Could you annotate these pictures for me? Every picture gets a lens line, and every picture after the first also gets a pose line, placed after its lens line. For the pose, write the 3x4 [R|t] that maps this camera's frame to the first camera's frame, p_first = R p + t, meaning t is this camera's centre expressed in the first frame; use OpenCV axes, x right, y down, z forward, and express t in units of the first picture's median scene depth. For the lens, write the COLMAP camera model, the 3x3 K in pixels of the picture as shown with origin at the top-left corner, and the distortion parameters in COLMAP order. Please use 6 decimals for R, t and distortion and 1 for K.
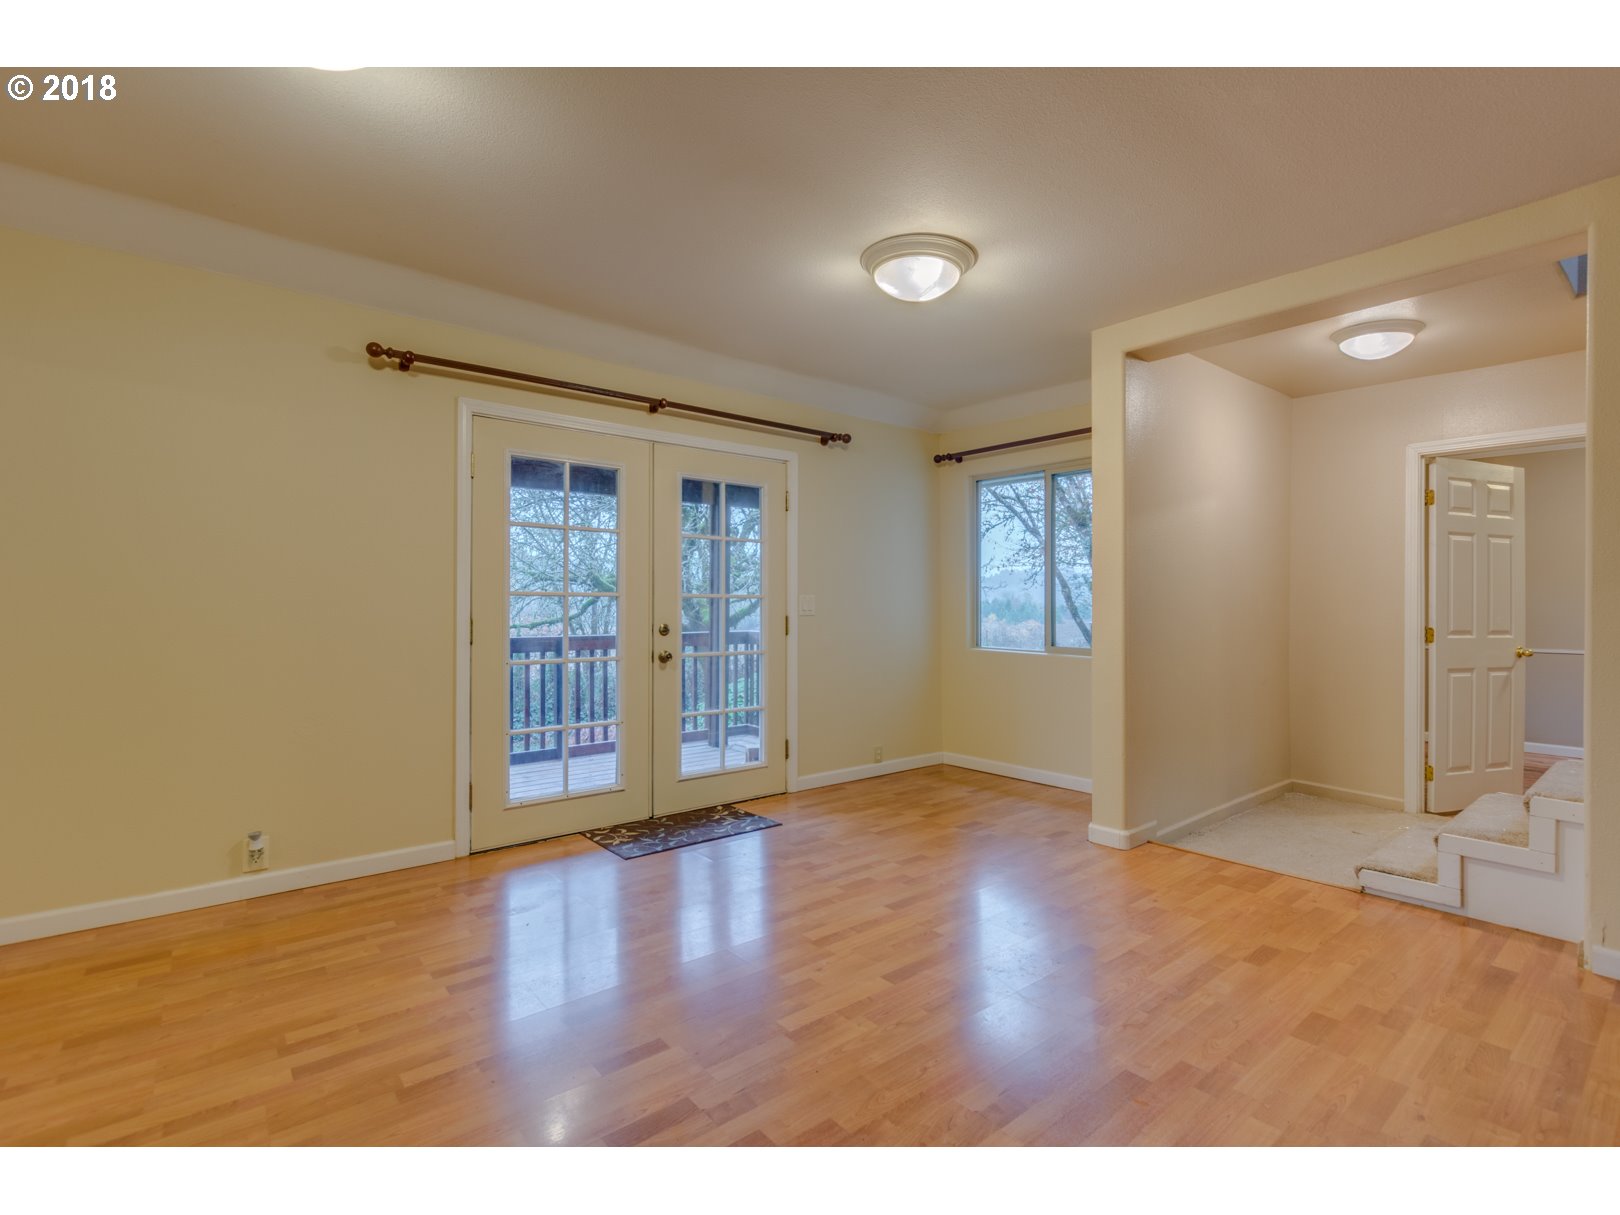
lens RADIAL K [[752.8, 0, 810.0], [0, 752.8, 607.5], [0, 0, 1]] dist [-0.001318, -0.000541]
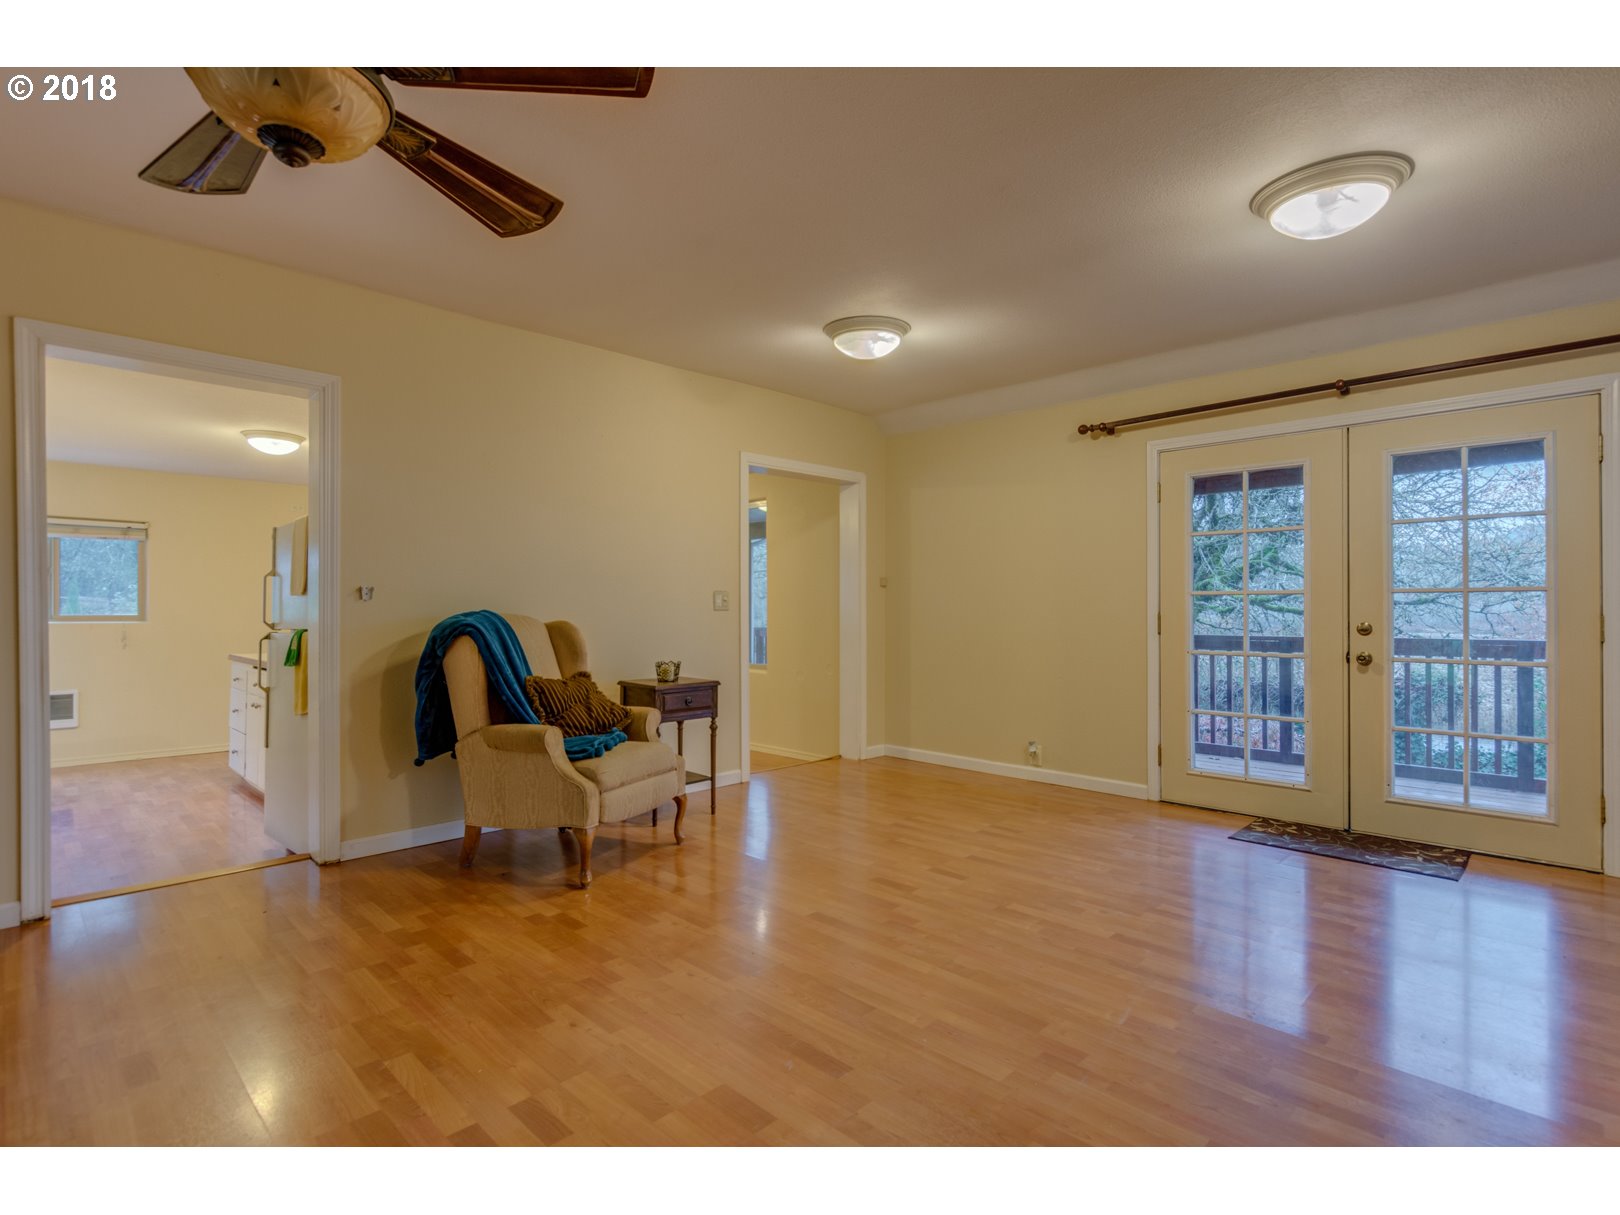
lens RADIAL K [[752.8, 0, 810.0], [0, 752.8, 607.5], [0, 0, 1]] dist [-0.001318, -0.000541]
pose [[0.127756, -0.003269, -0.991800, 0.632496], [0.000948, 0.999995, -0.003174, 0.006472], [0.991805, -0.000535, 0.127758, 0.224470]]
